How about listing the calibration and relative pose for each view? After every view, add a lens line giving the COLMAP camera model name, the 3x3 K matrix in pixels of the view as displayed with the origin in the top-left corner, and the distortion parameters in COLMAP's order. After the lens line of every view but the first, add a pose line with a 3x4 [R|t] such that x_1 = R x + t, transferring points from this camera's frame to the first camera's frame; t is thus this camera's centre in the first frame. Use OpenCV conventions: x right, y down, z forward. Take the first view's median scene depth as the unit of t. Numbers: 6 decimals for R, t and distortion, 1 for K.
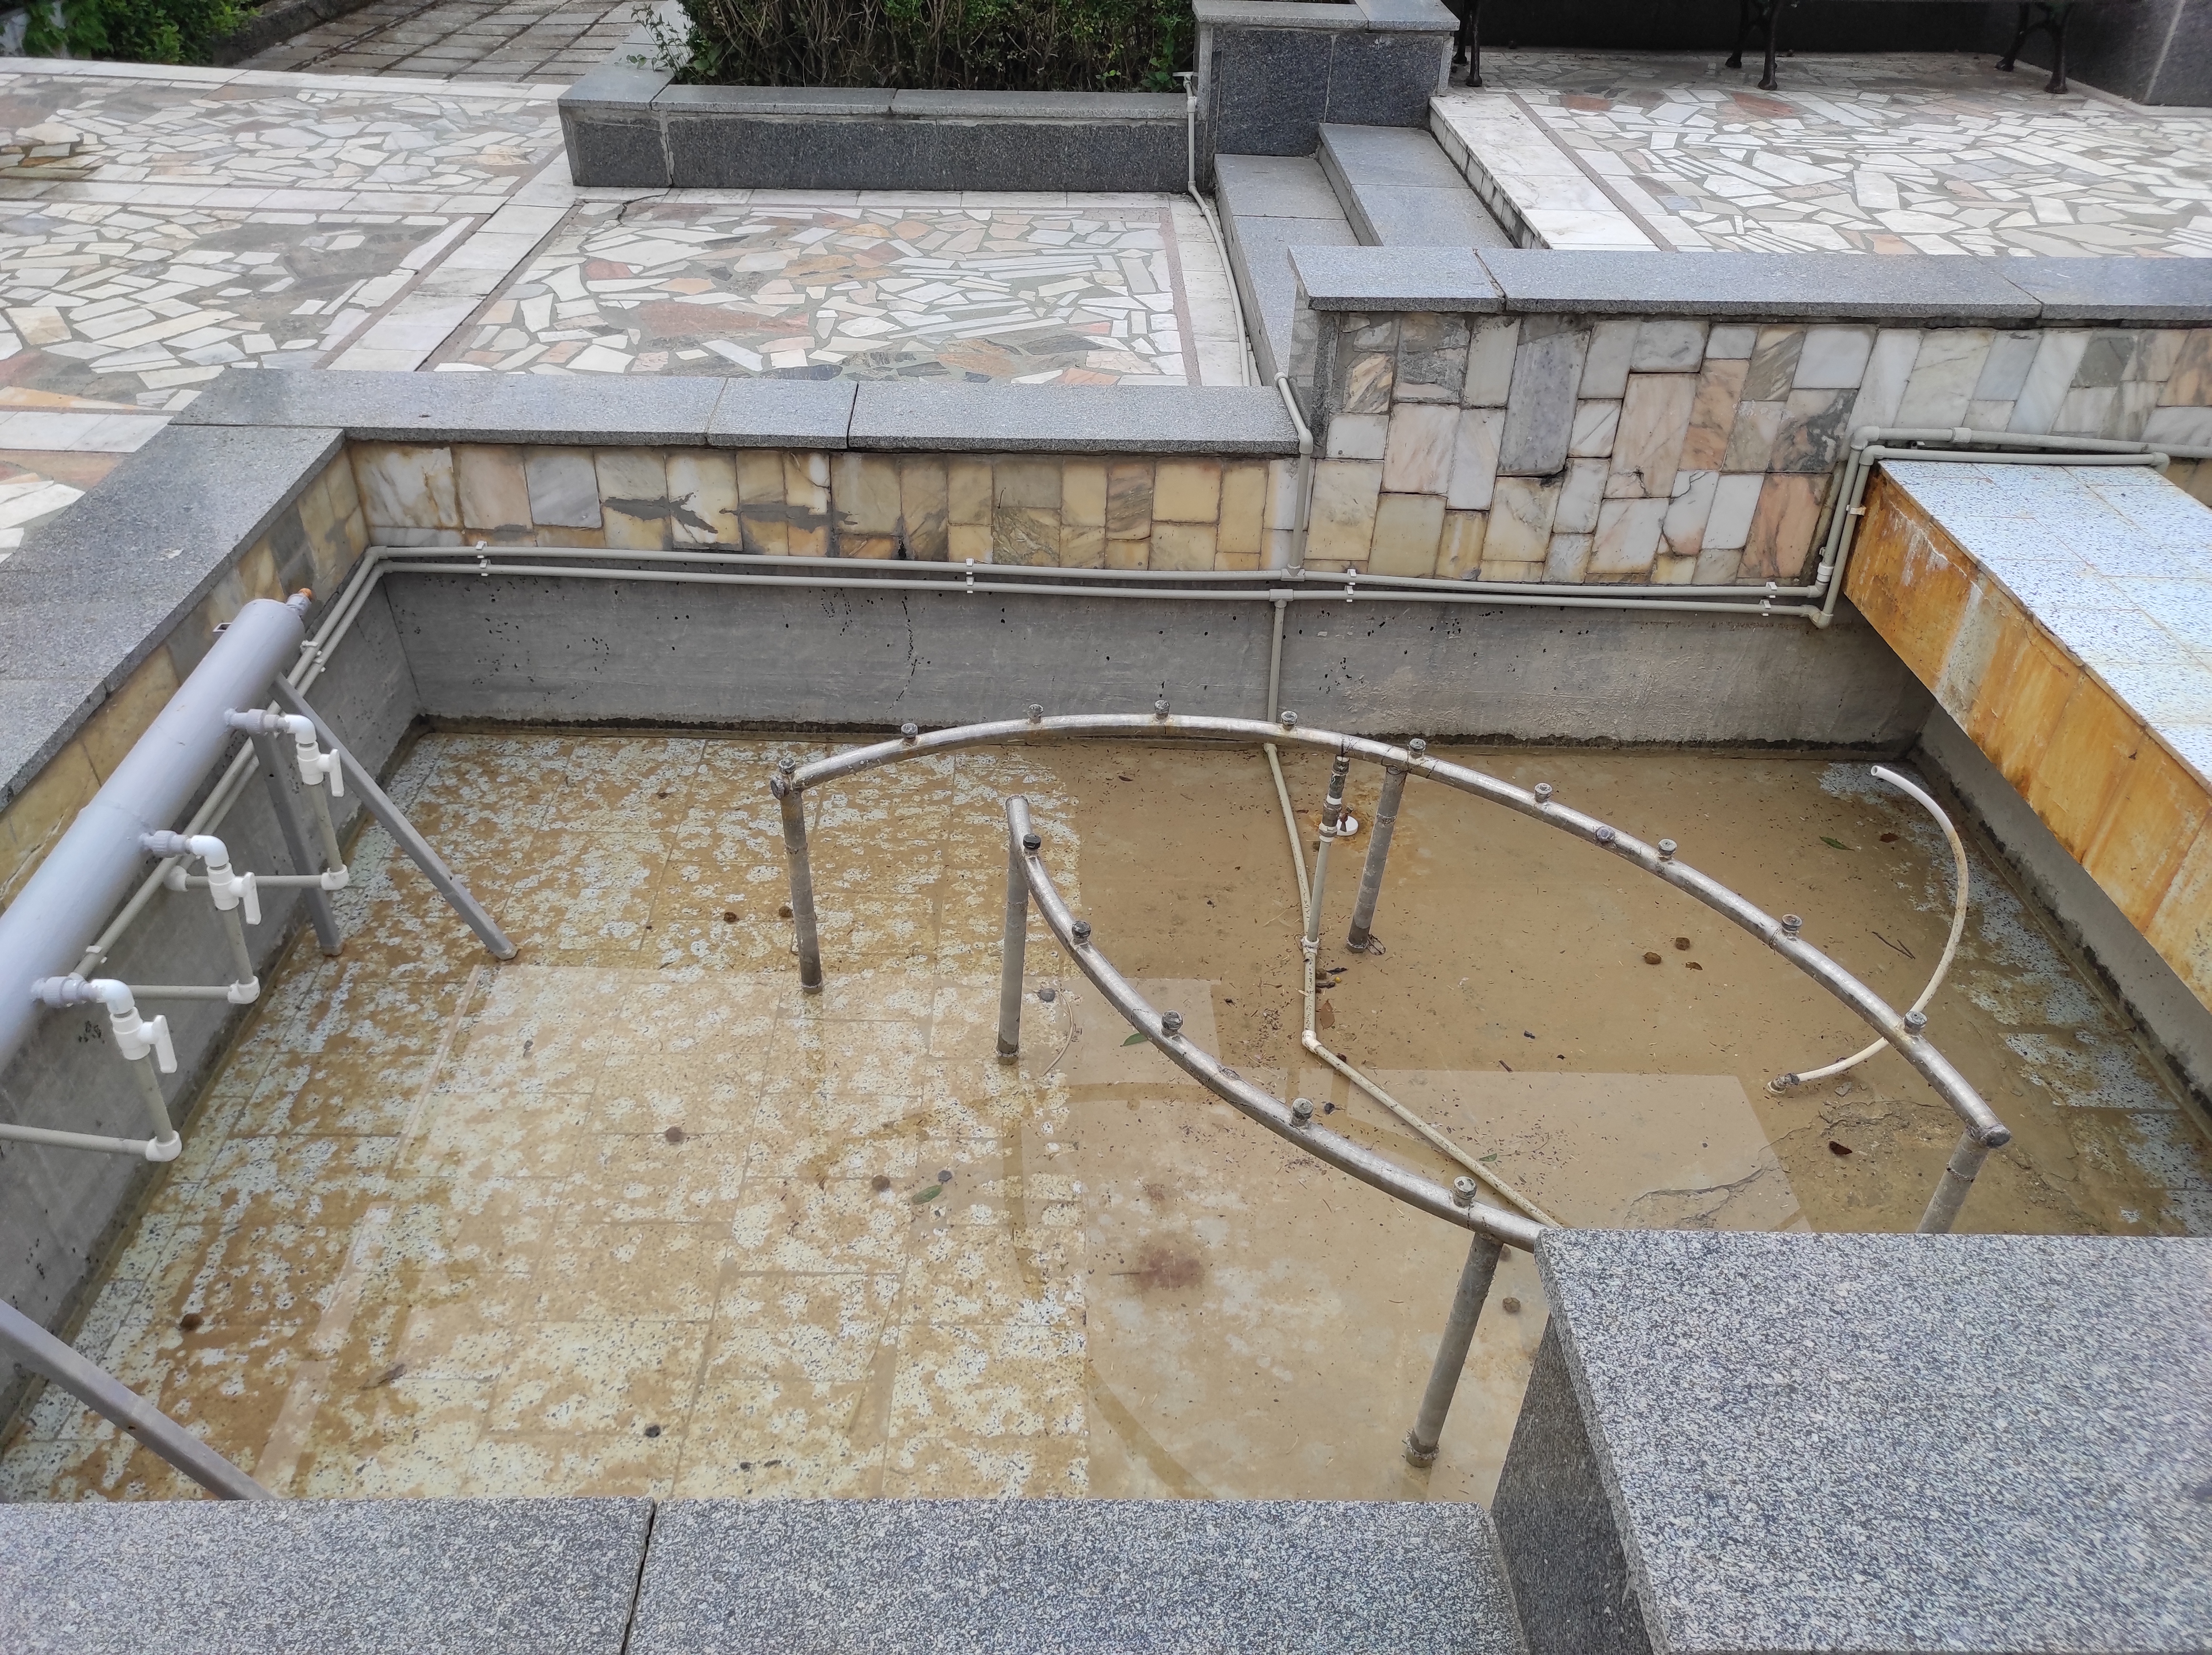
lens RADIAL K [[1593.7, 0, 1094.3], [0, 1593.7, 836.2], [0, 0, 1]] dist [-0.004659, 0.008262]
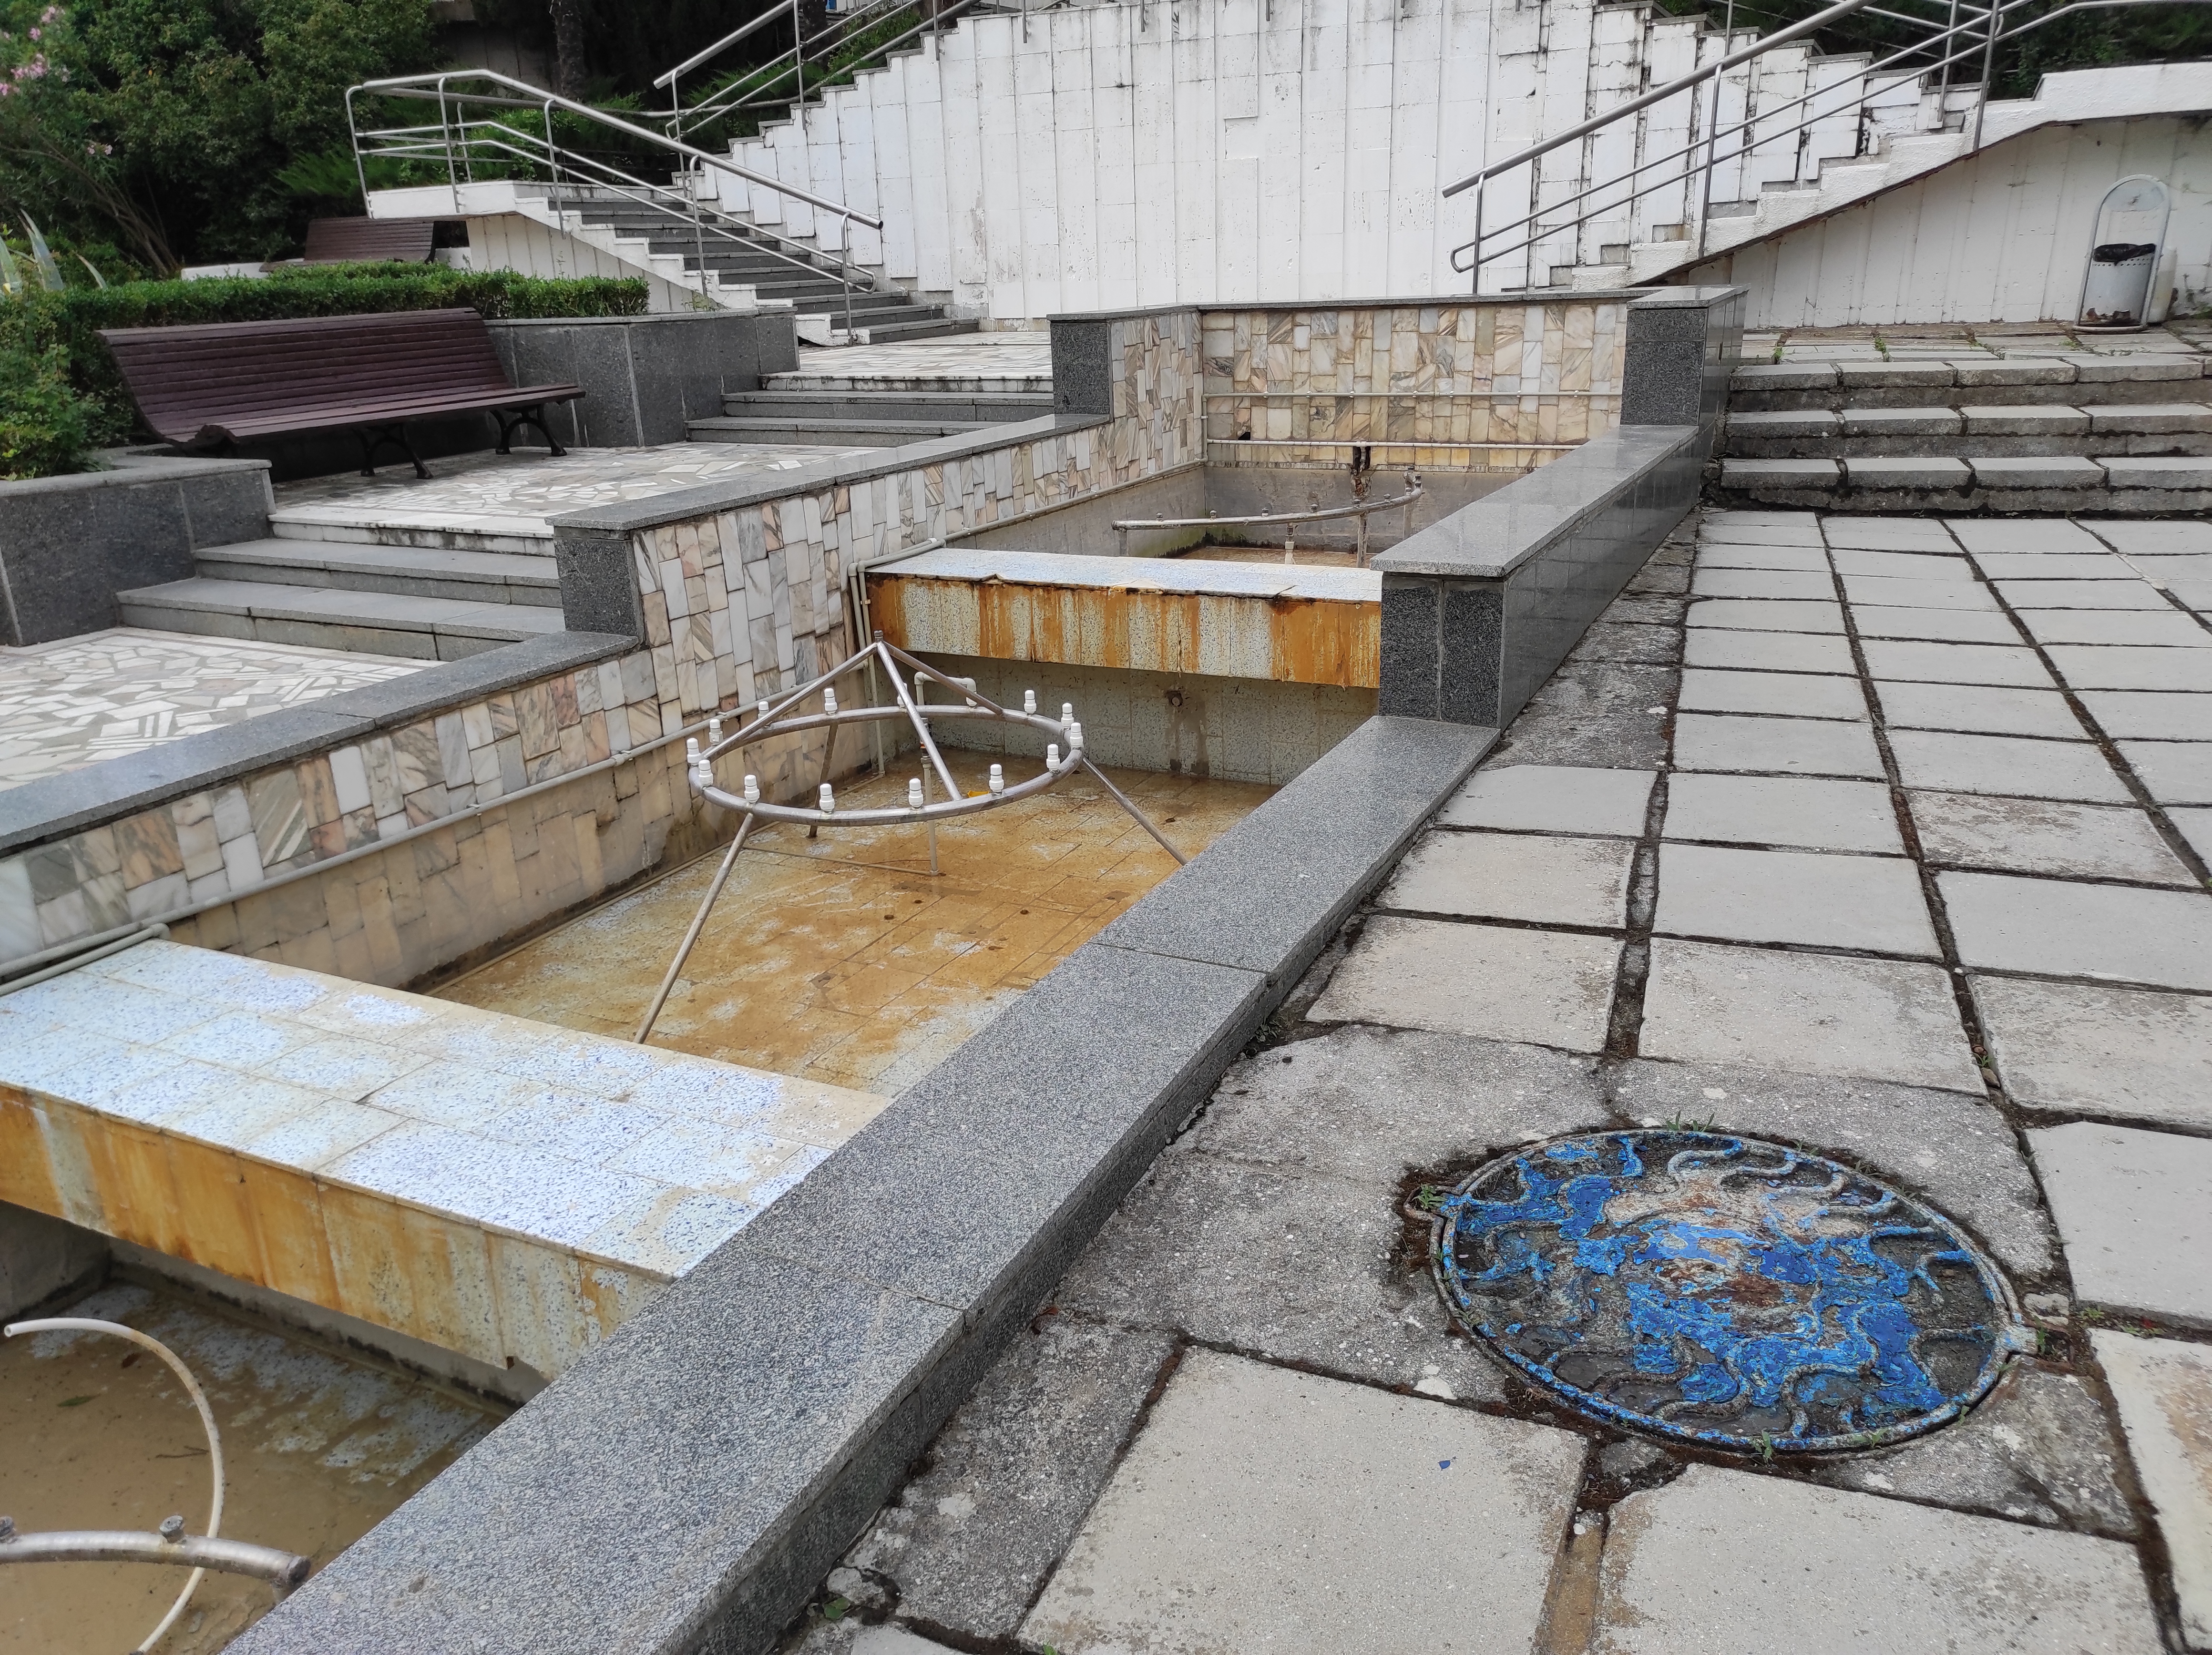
lens RADIAL K [[1593.7, 0, 1097.3], [0, 1593.7, 830.8], [0, 0, 1]] dist [-0.004659, 0.008262]
pose [[0.448412, -0.325903, 0.832294, 0.073287], [0.555466, 0.831127, 0.026180, 0.037701], [-0.700275, 0.450571, 0.553716, -0.089654]]
